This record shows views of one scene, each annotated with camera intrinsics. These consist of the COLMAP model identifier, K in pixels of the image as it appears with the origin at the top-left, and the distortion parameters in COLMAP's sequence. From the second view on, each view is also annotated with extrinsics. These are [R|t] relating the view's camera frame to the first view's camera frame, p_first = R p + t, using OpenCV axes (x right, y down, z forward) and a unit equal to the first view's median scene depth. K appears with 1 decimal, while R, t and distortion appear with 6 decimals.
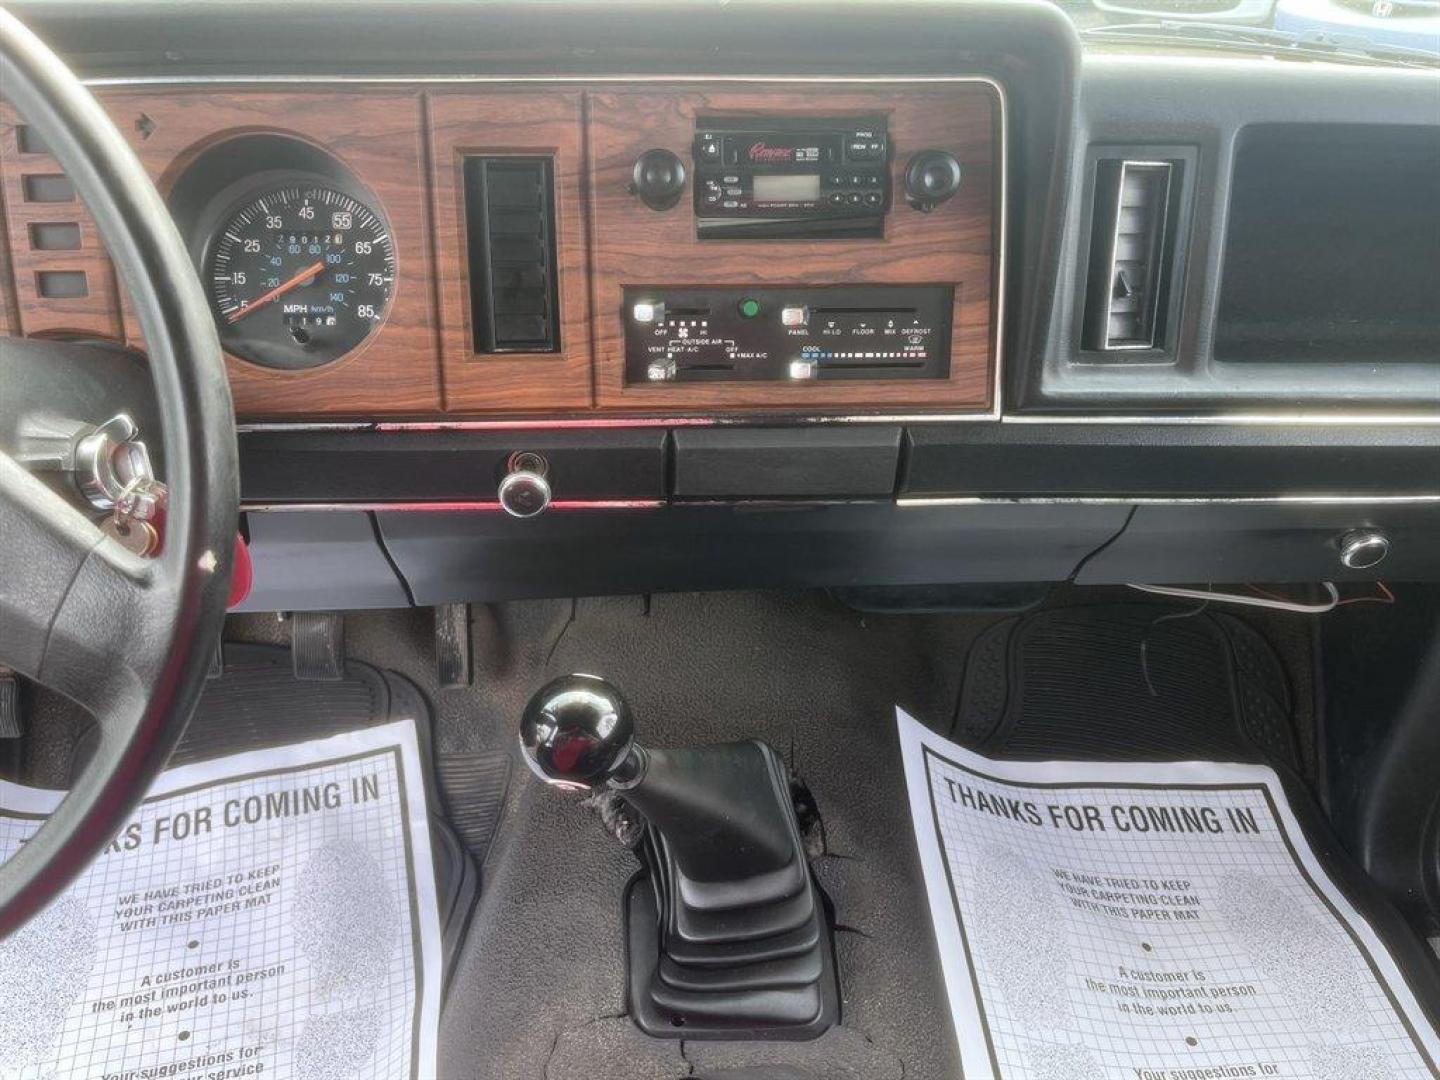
lens RADIAL K [[1118.7, 0, 720.0], [0, 1118.7, 540.0], [0, 0, 1]] dist [0.084340, -0.120799]
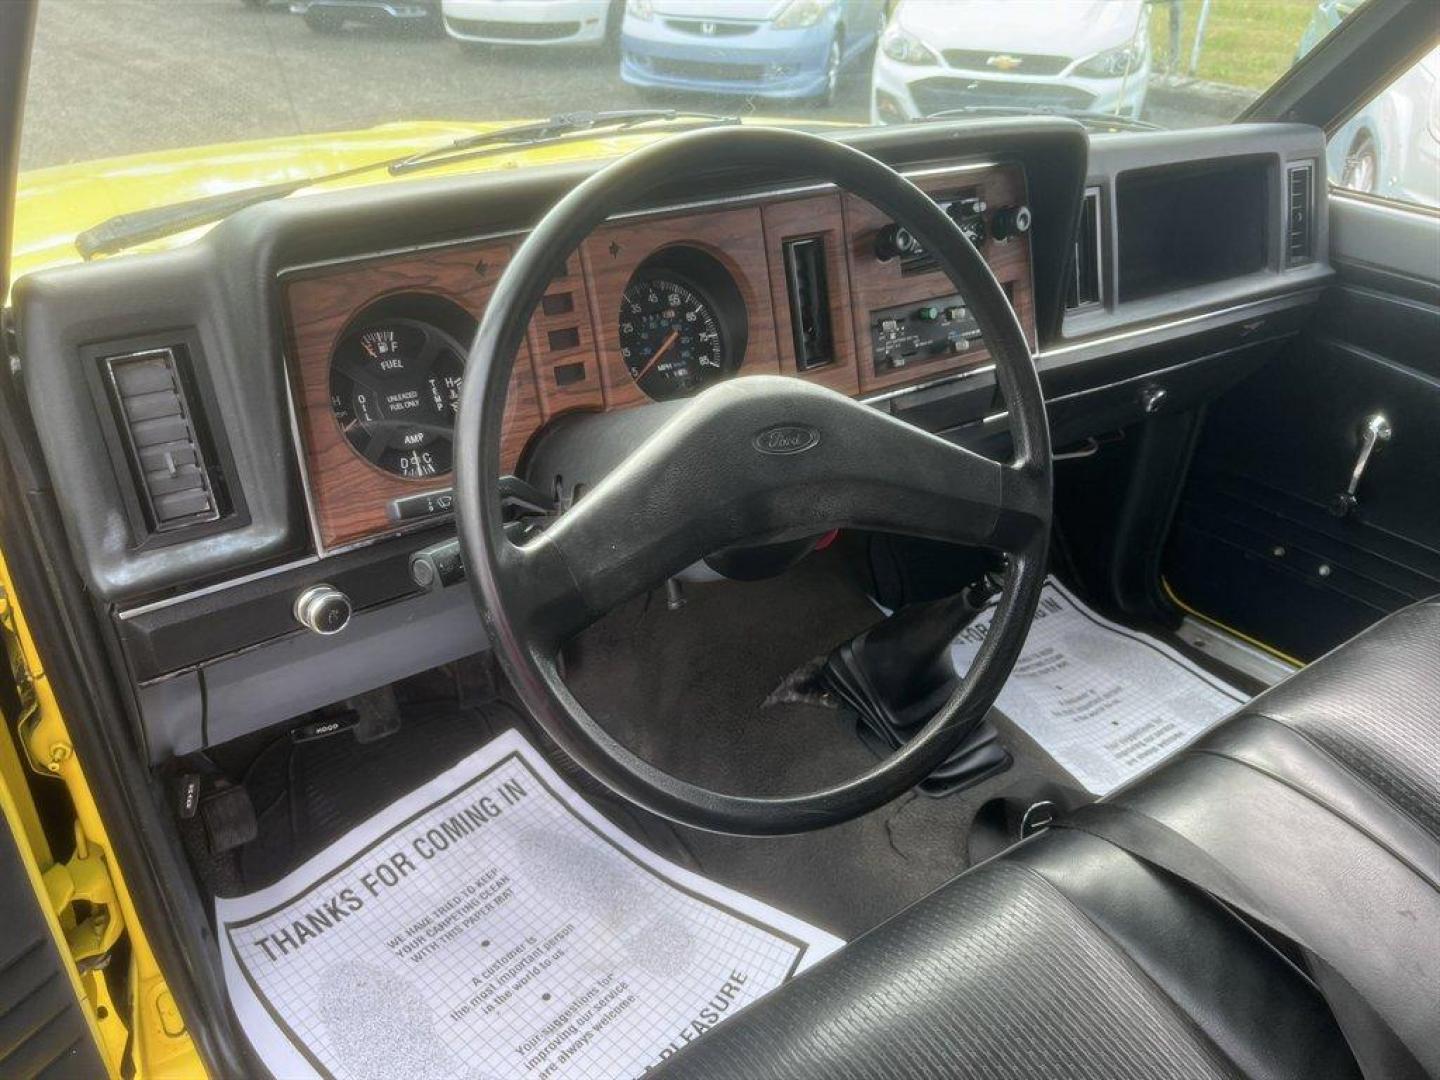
lens RADIAL K [[1133.0, 0, 721.1], [0, 1133.0, 552.0], [0, 0, 1]] dist [0.087808, -0.127424]
pose [[0.838037, -0.254211, 0.482774, -1.044052], [0.258696, 0.964177, 0.058636, -0.049056], [-0.480386, 0.075752, 0.873780, -0.234178]]
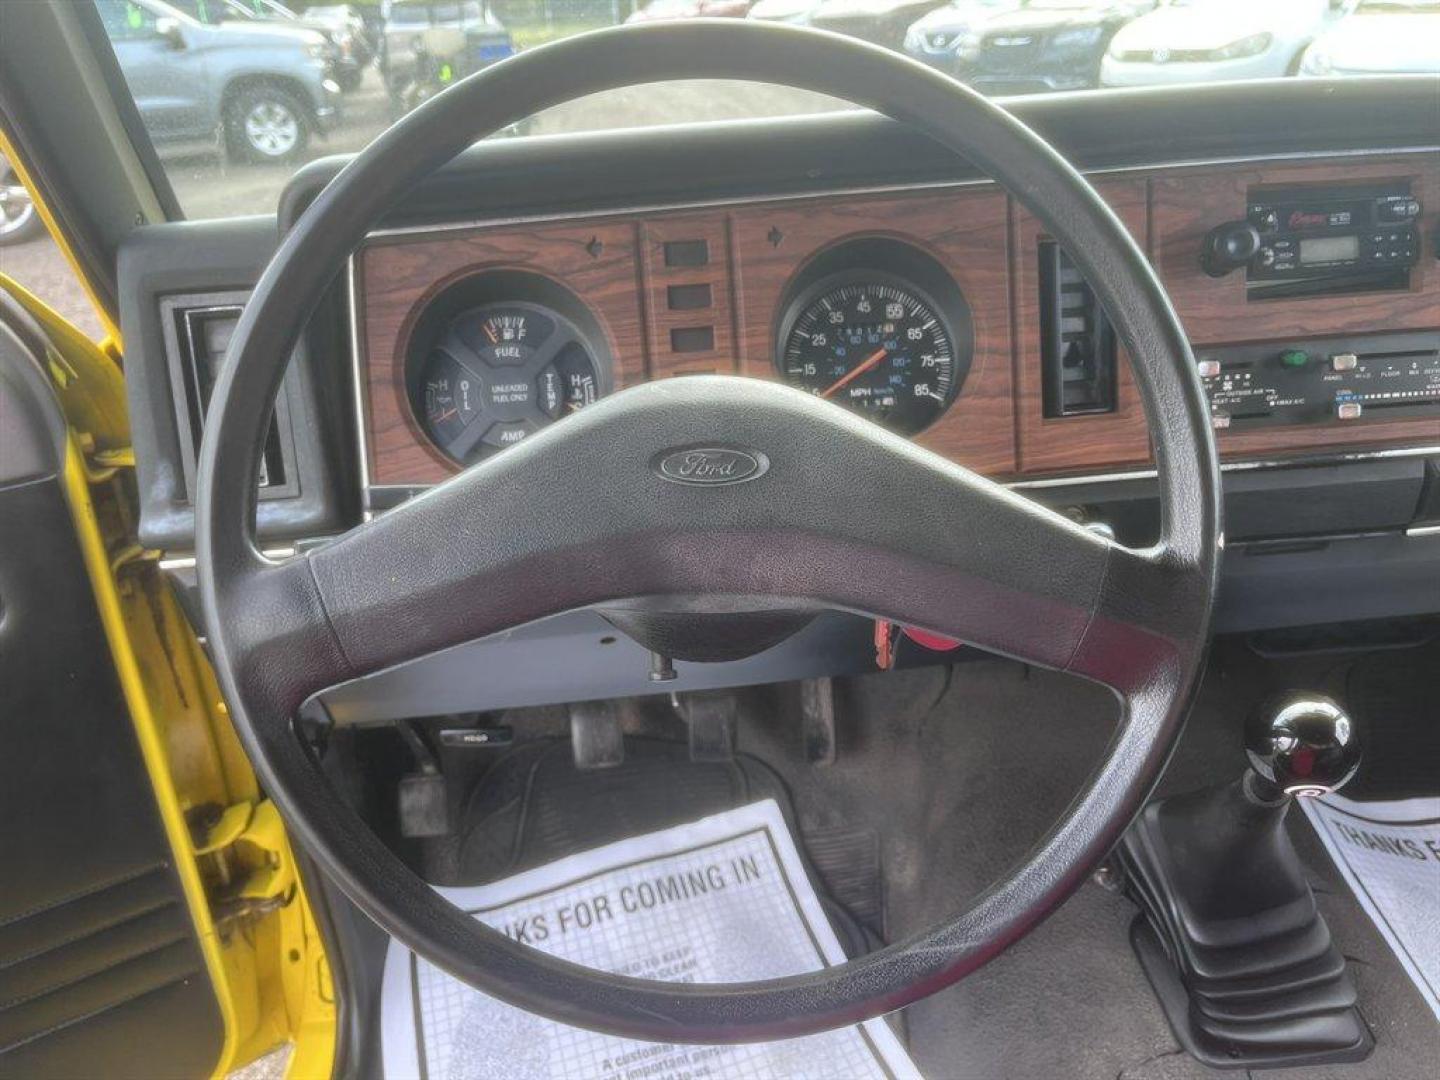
lens RADIAL K [[1131.9, 0, 708.9], [0, 1131.9, 542.9], [0, 0, 1]] dist [0.048431, -0.082245]
pose [[0.997612, -0.068365, -0.009865, -0.519406], [0.067139, 0.993298, -0.094085, 0.034774], [0.016231, 0.093198, 0.995515, -0.086123]]
